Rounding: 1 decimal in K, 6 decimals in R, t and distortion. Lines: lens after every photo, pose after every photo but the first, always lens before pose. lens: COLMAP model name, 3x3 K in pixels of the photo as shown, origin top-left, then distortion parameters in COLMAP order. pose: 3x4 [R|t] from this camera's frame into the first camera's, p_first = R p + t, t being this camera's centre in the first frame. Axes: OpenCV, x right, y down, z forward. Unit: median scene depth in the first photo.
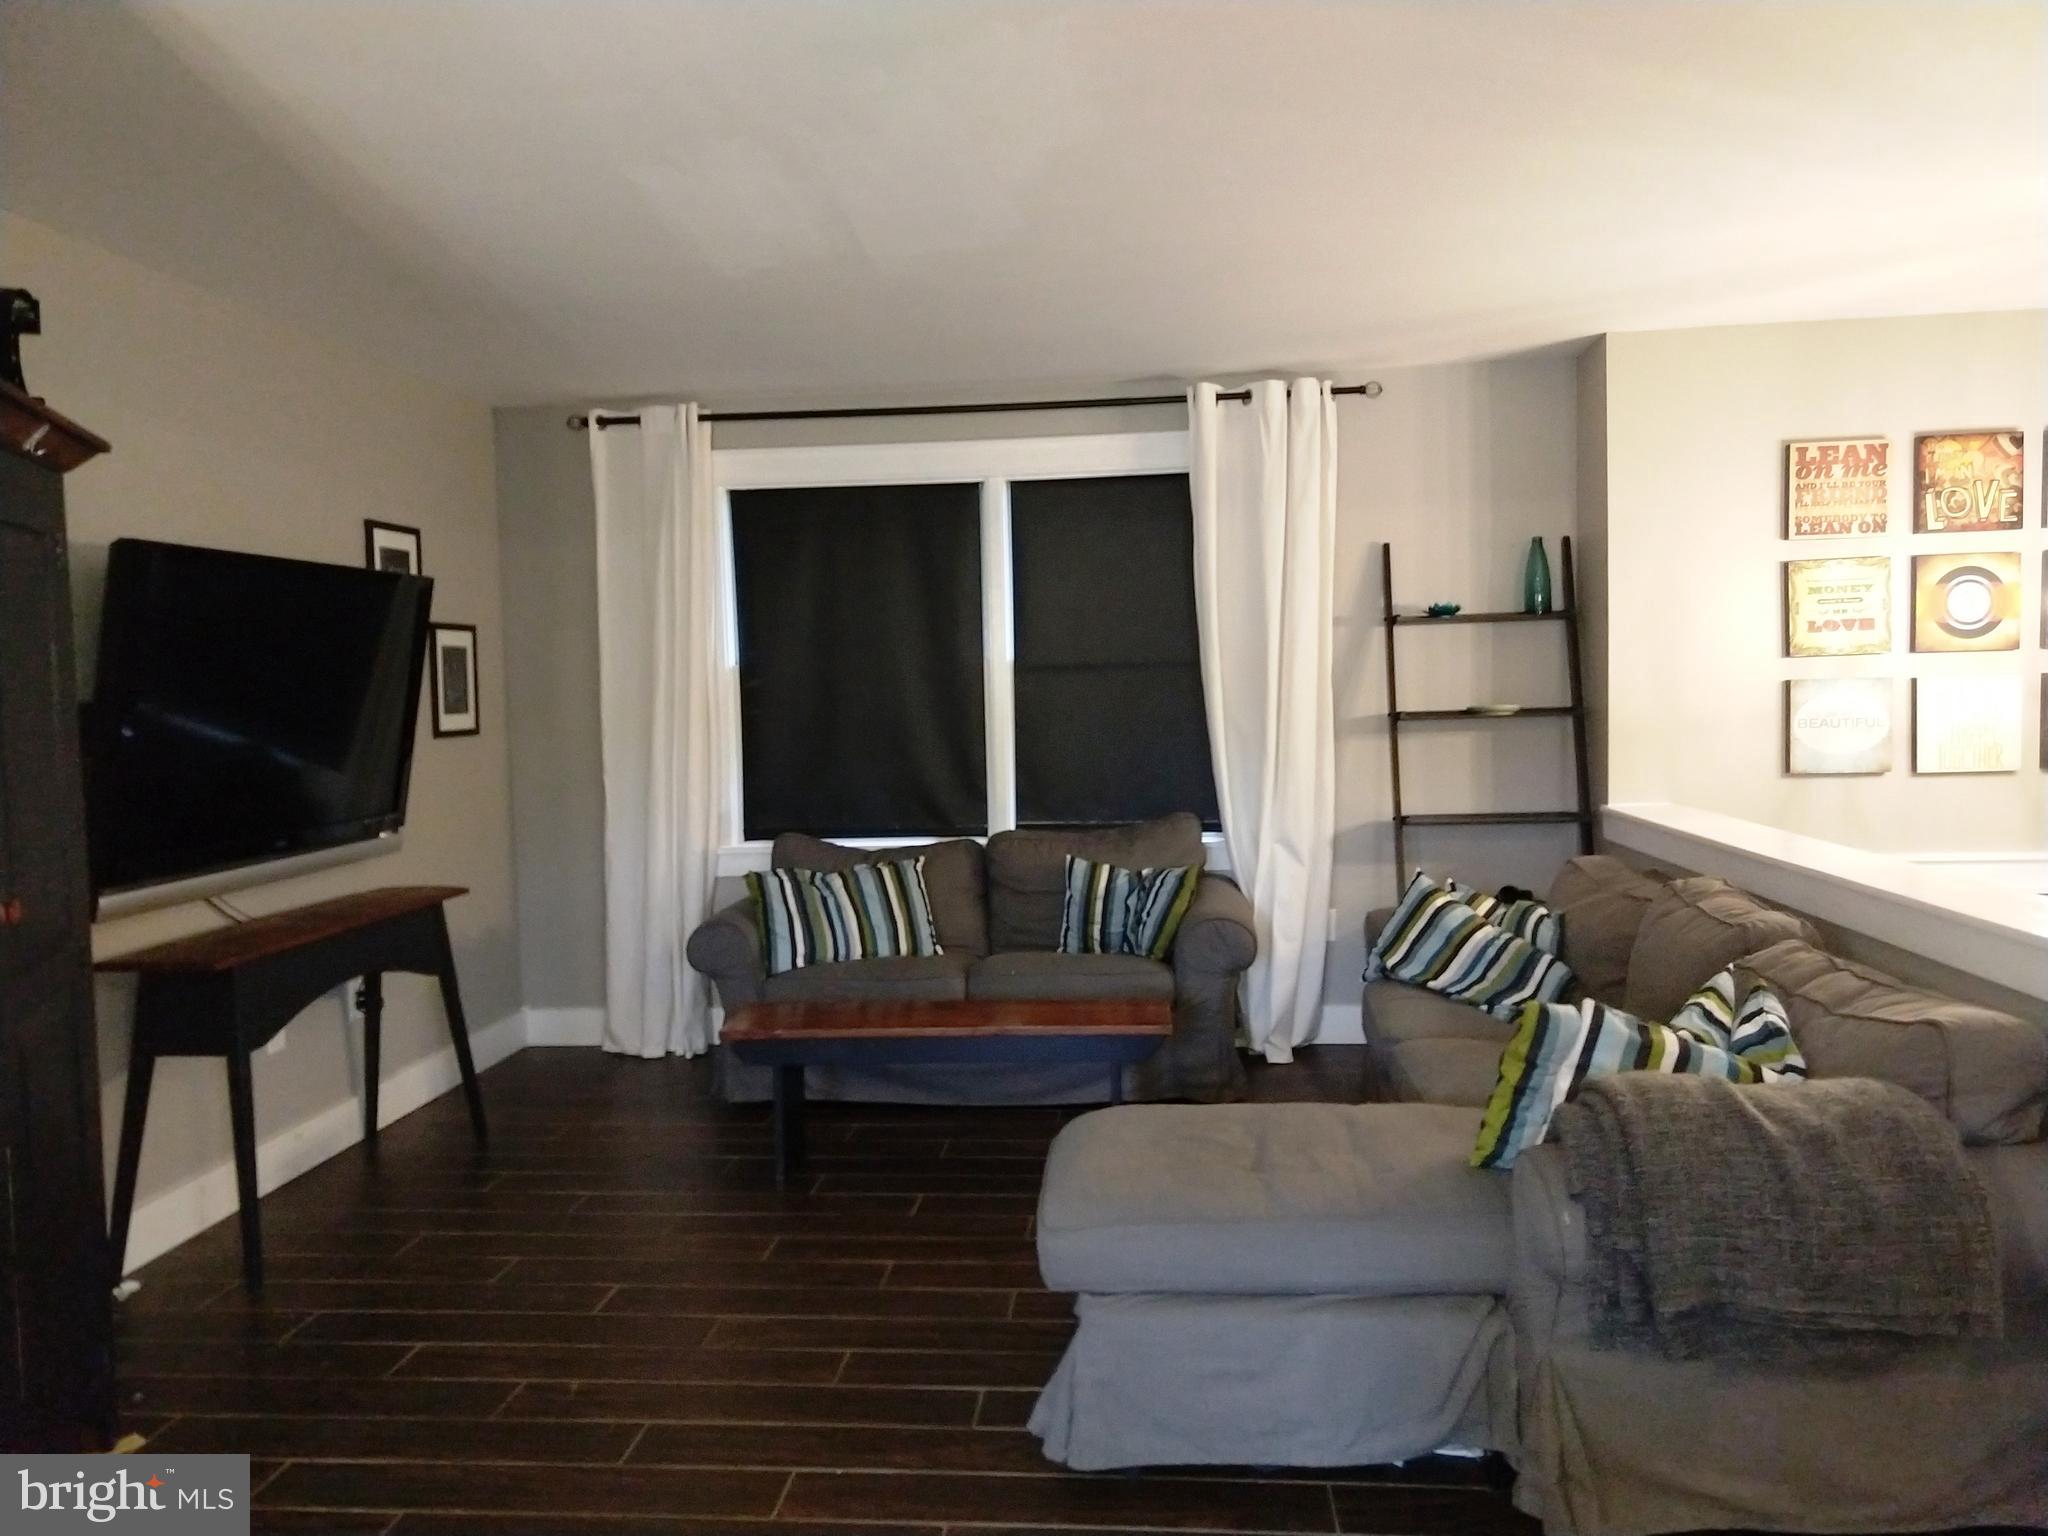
lens RADIAL K [[1488.3, 0, 1024.0], [0, 1488.3, 768.0], [0, 0, 1]] dist [0.012523, -0.004570]
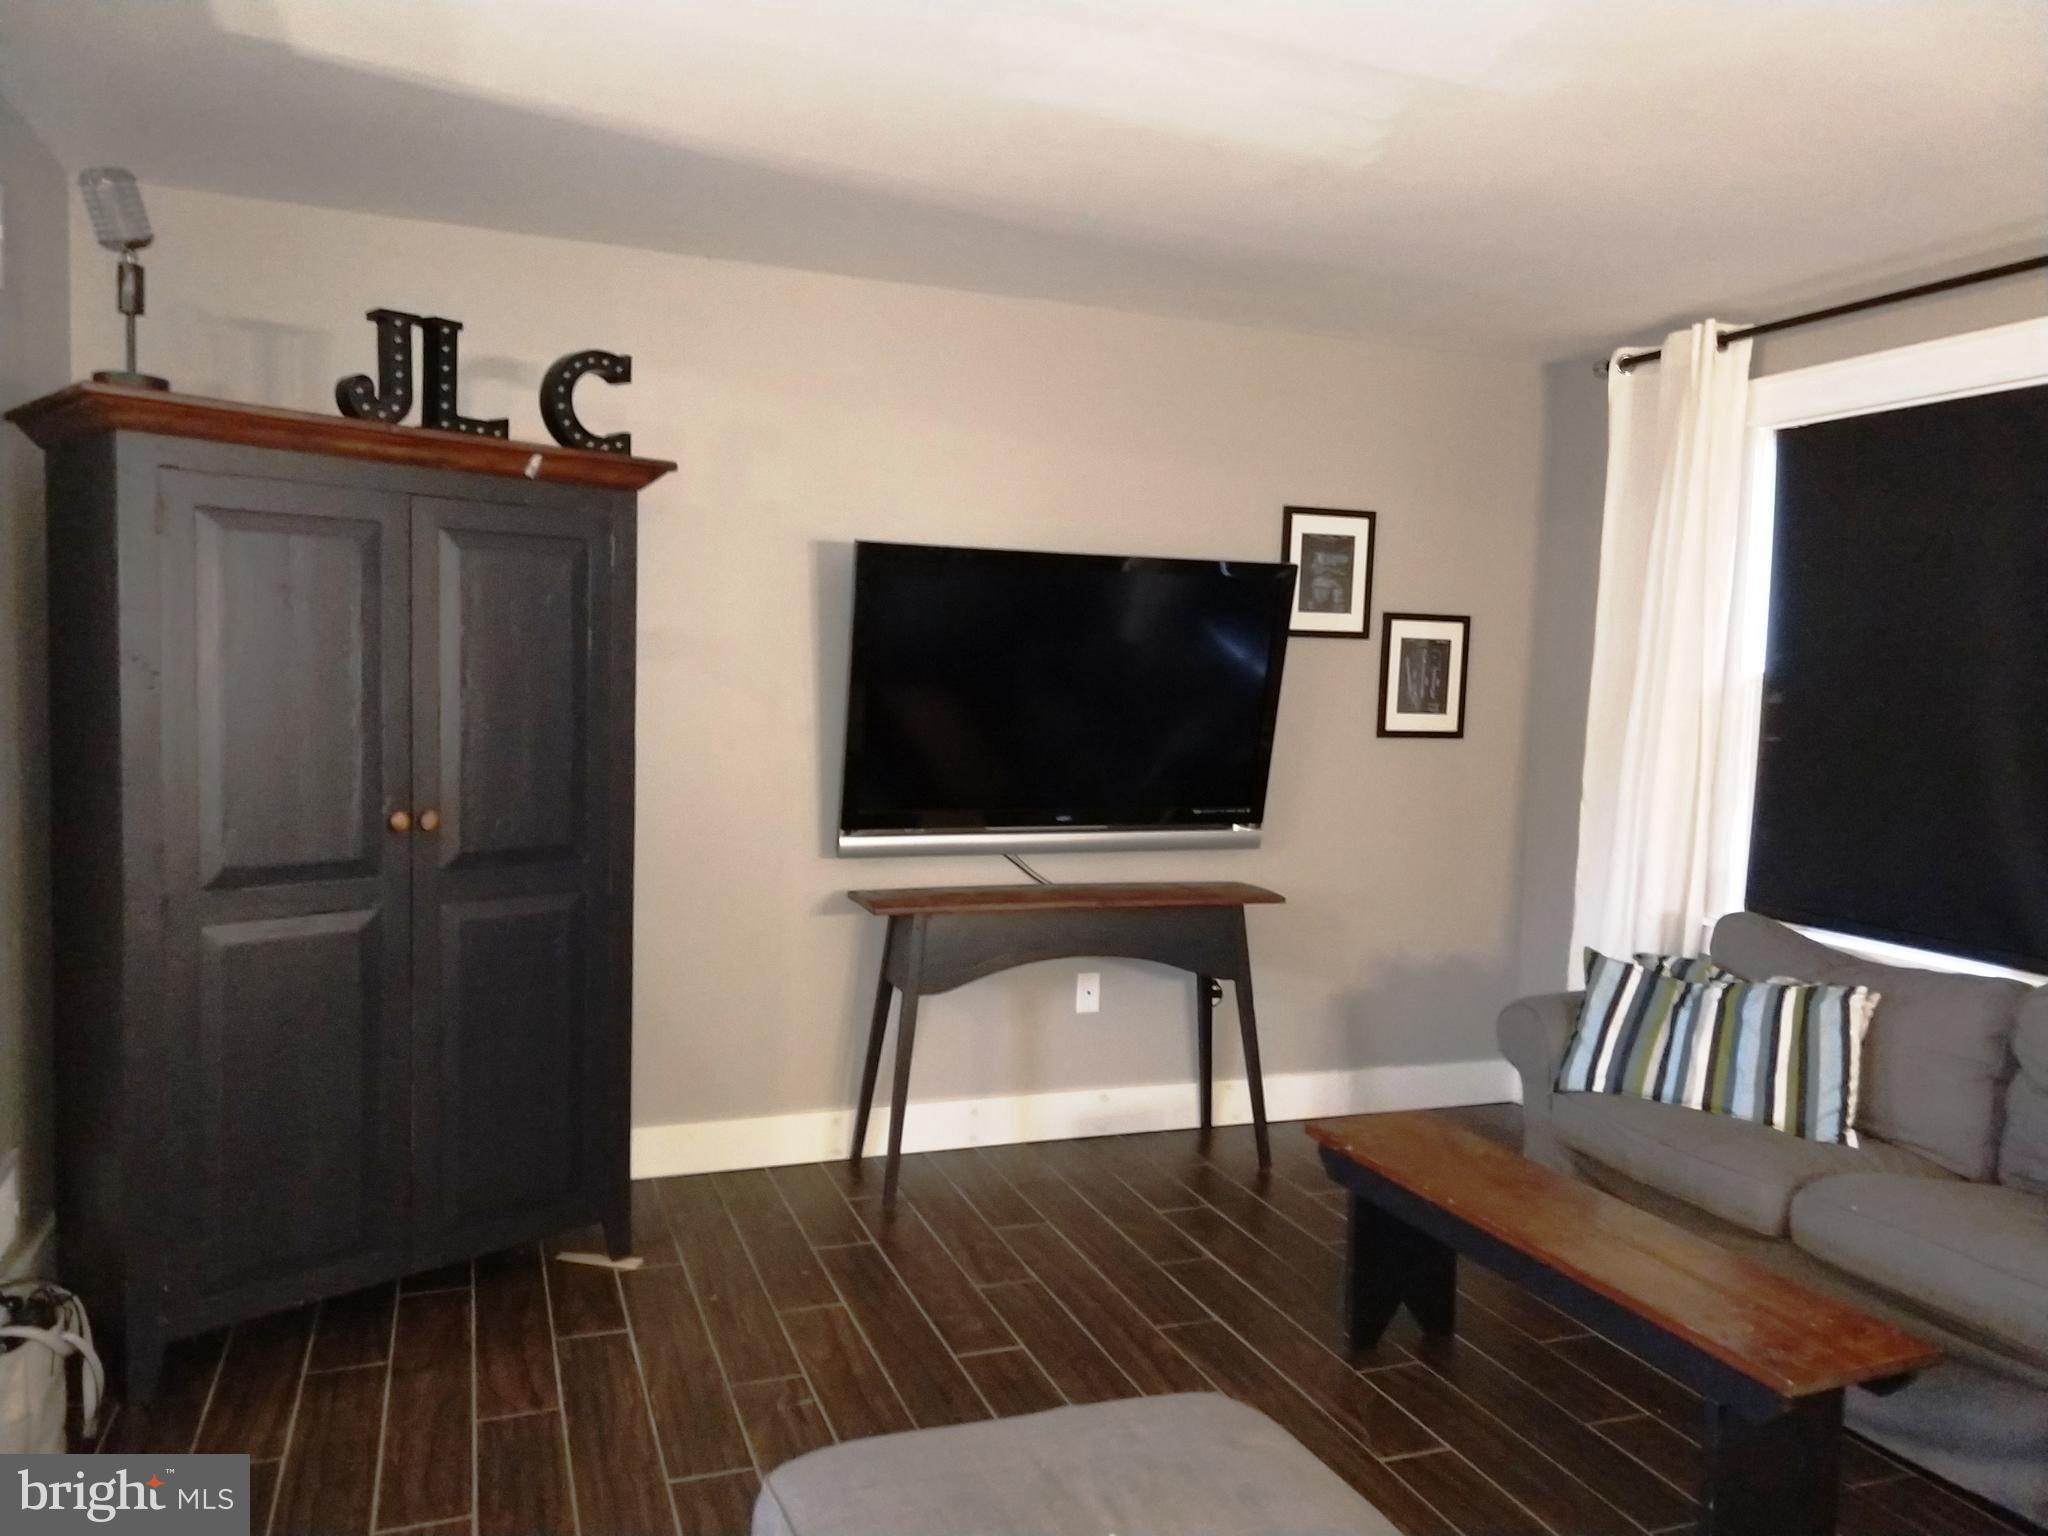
lens RADIAL K [[1488.3, 0, 1024.0], [0, 1488.3, 768.0], [0, 0, 1]] dist [0.012523, -0.004570]
pose [[0.423856, 0.100434, -0.900144, 0.355496], [-0.094464, 0.993315, 0.066349, -0.042783], [0.900790, 0.056909, 0.430510, 0.415529]]
